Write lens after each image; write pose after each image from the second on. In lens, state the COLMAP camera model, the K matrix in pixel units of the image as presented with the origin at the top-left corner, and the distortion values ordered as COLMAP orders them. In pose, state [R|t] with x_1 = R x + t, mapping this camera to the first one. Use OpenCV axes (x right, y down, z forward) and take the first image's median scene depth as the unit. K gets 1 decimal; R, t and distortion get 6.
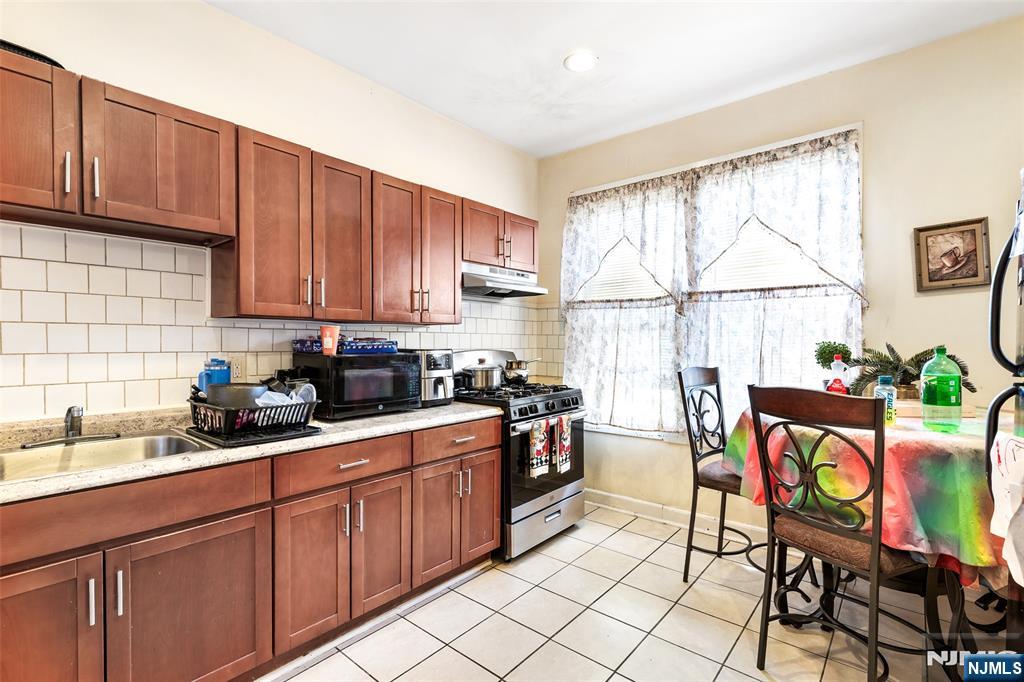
lens RADIAL K [[464.5, 0, 521.7], [0, 464.5, 351.2], [0, 0, 1]] dist [0.000204, 0.001120]
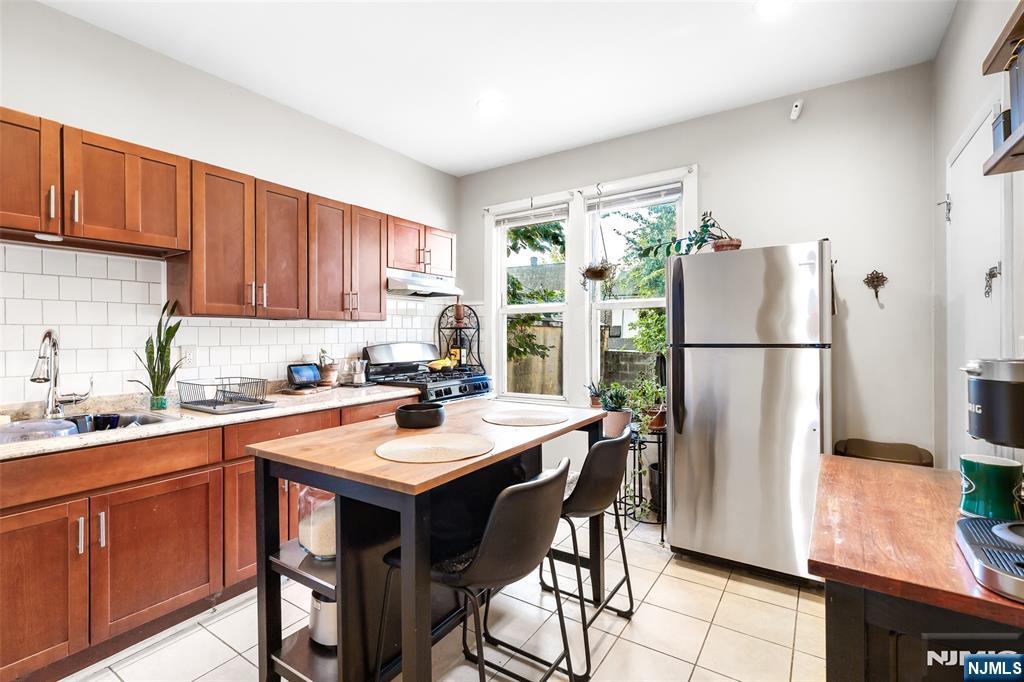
lens RADIAL K [[464.5, 0, 519.5], [0, 464.5, 336.3], [0, 0, 1]] dist [0.000204, 0.001120]
pose [[0.994556, -0.007906, 0.103905, 0.096896], [0.009998, 0.999757, -0.019623, 0.009018], [-0.103724, 0.020555, 0.994394, -0.248723]]
